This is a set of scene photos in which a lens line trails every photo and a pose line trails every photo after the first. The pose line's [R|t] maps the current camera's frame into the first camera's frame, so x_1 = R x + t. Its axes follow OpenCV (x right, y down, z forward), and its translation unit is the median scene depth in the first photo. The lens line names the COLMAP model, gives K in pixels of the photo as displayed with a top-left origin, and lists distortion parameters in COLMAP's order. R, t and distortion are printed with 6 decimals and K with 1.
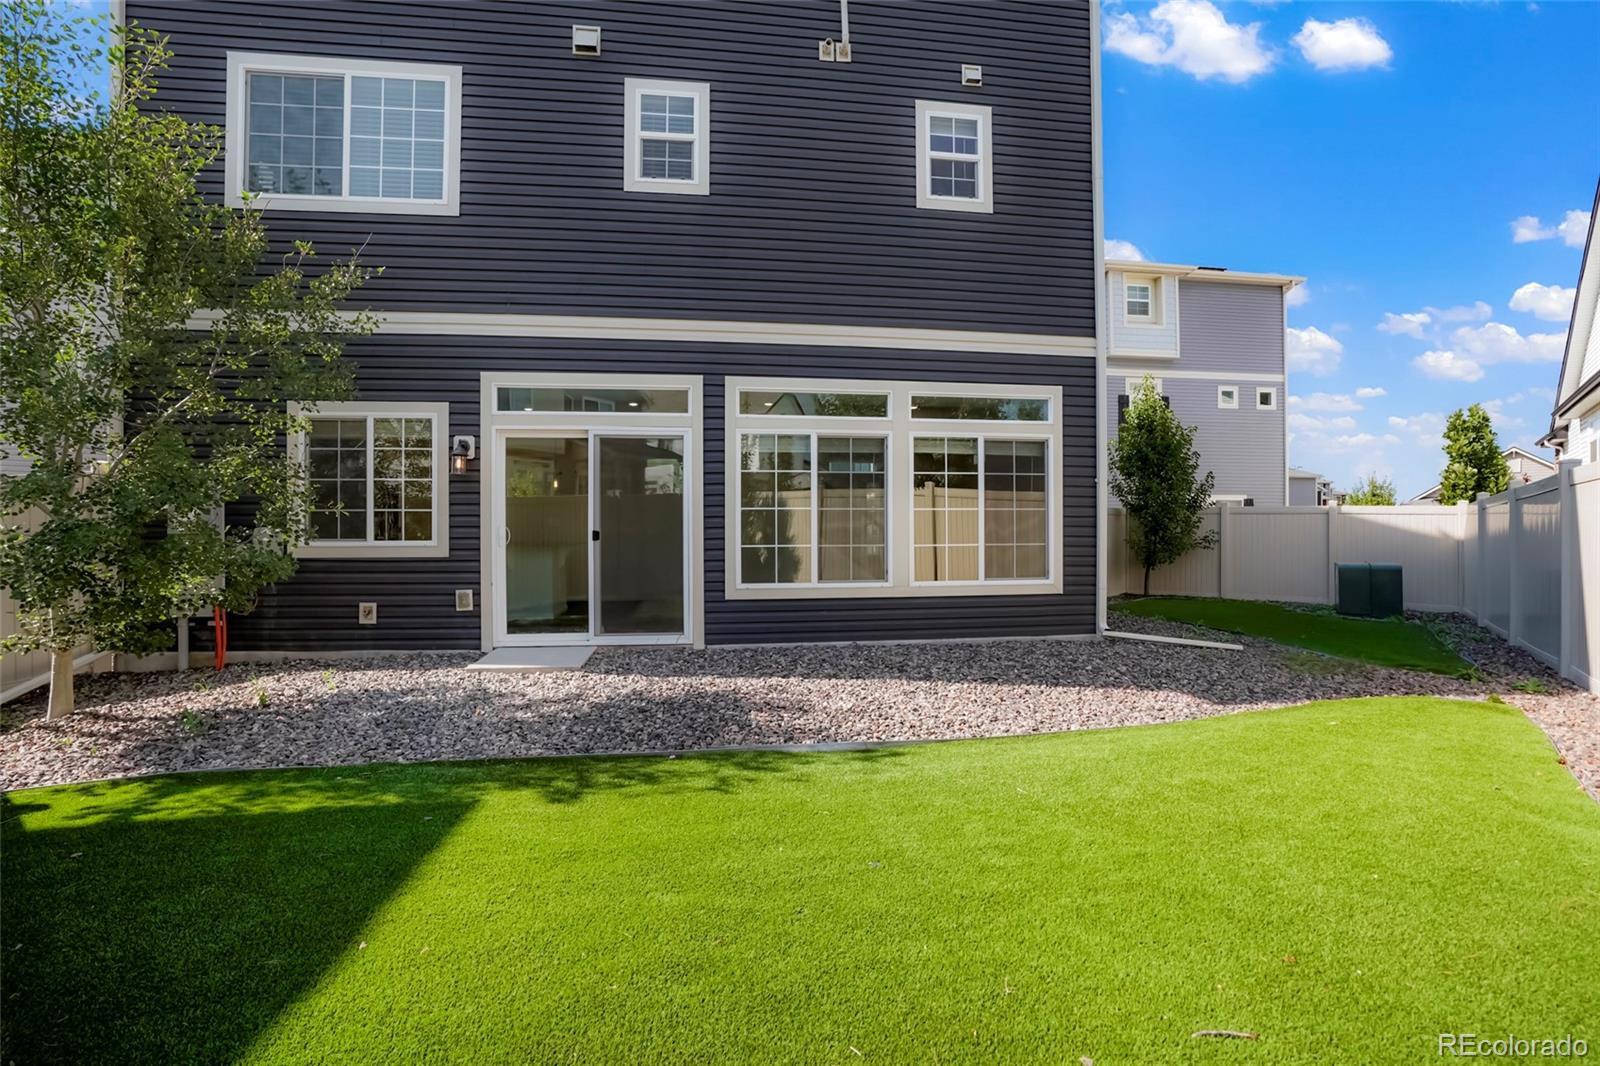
lens RADIAL K [[740.6, 0, 800.0], [0, 740.6, 533.0], [0, 0, 1]] dist [-0.054253, -0.000101]
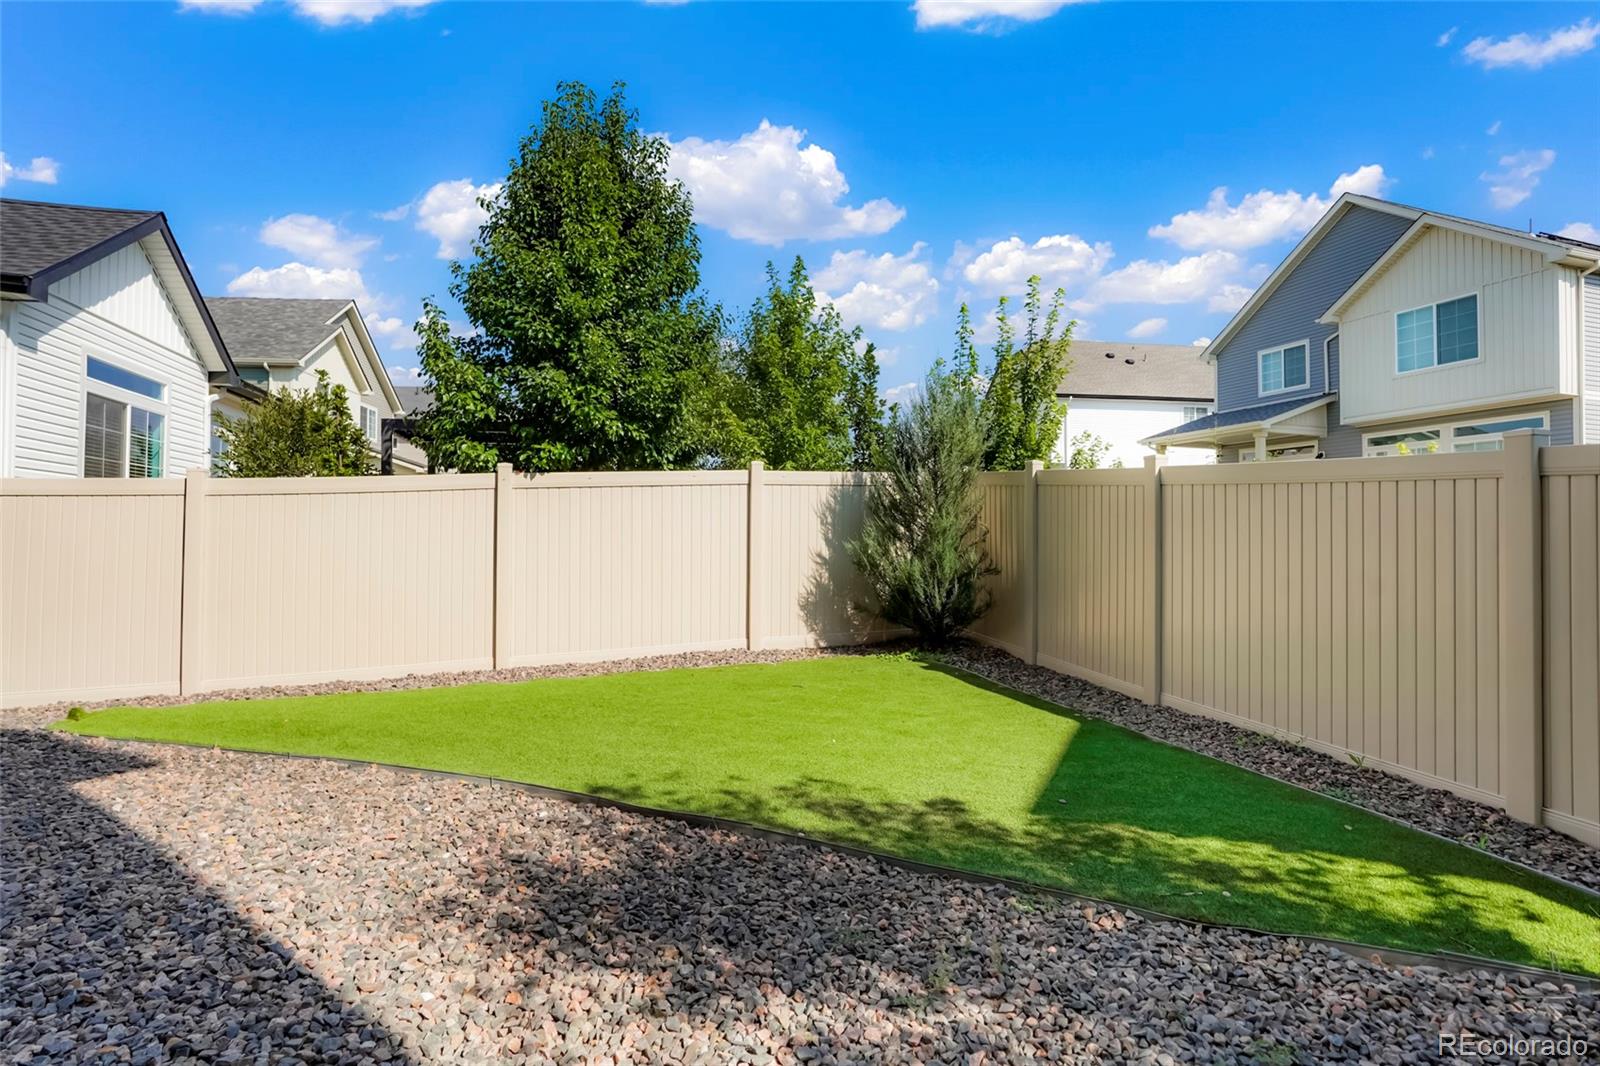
lens RADIAL K [[808.9, 0, 800.0], [0, 808.9, 533.0], [0, 0, 1]] dist [-0.021075, -0.000187]
pose [[-0.821955, 0.006337, 0.569517, -0.384995], [0.004069, 0.999978, -0.005254, -0.010945], [-0.569538, -0.002001, -0.821963, 0.981354]]
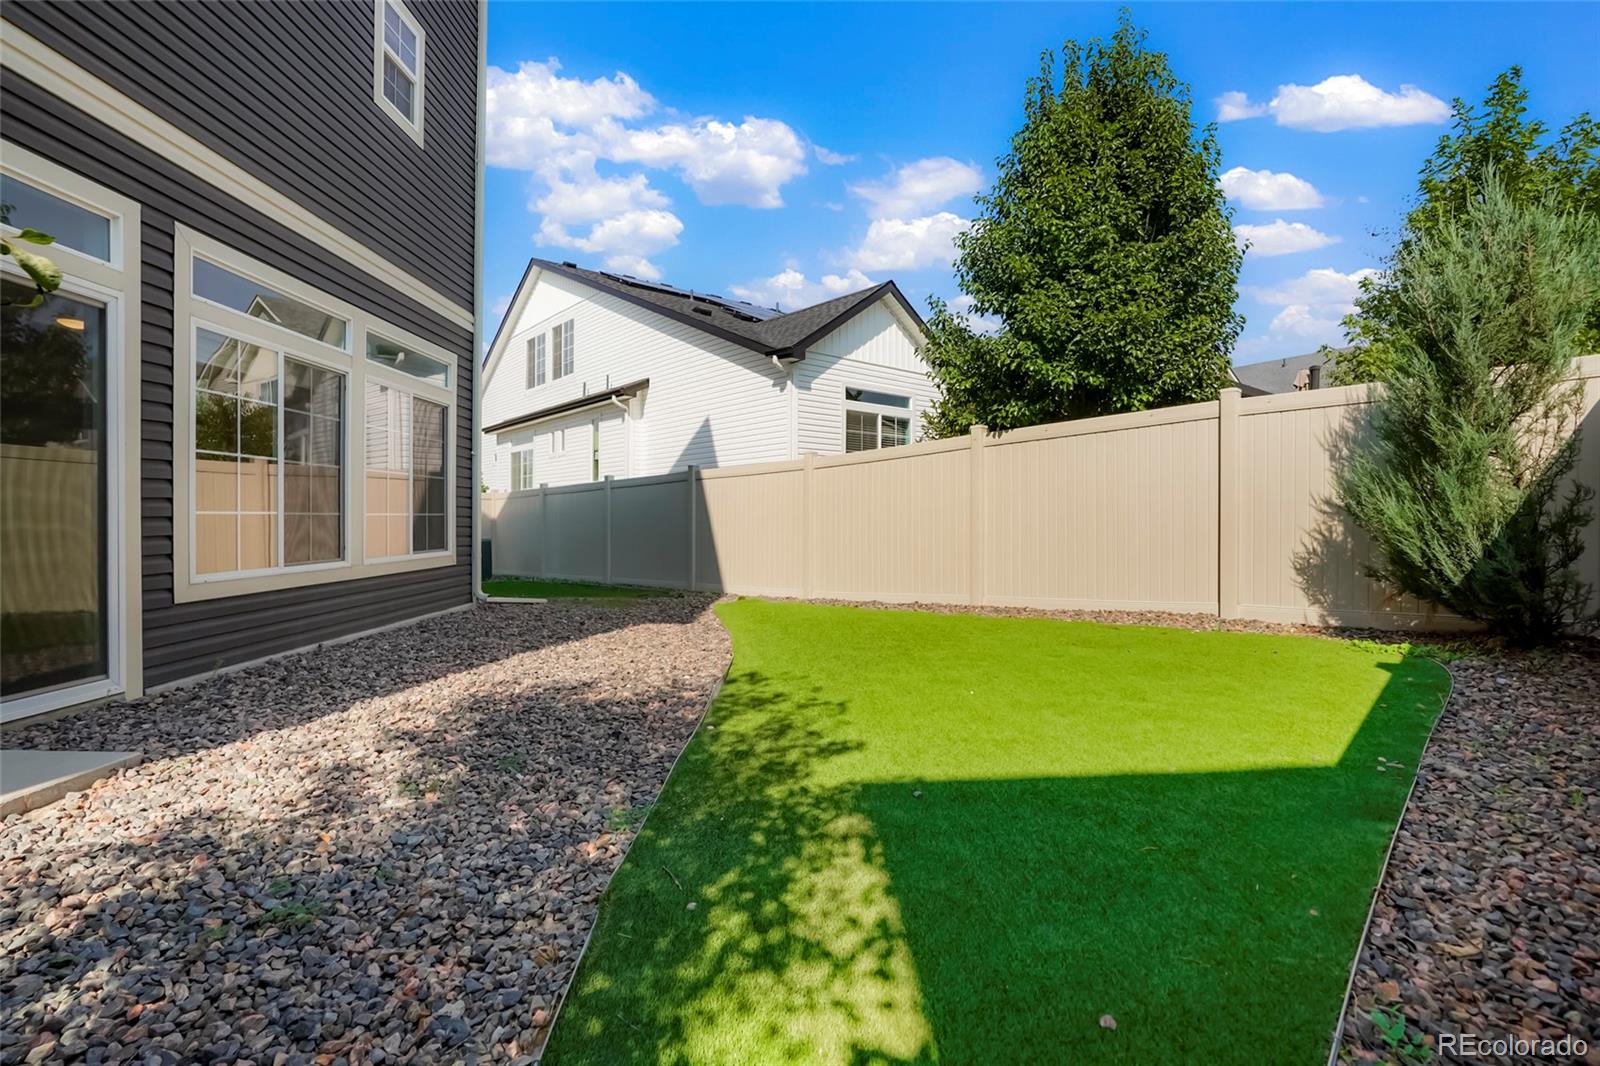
lens RADIAL K [[743.5, 0, 800.0], [0, 743.5, 533.0], [0, 0, 1]] dist [-0.028955, 0.000171]
pose [[0.139326, -0.017969, 0.990084, -0.603602], [0.011887, 0.999794, 0.016473, 0.030458], [-0.990175, 0.009474, 0.139511, 0.431319]]
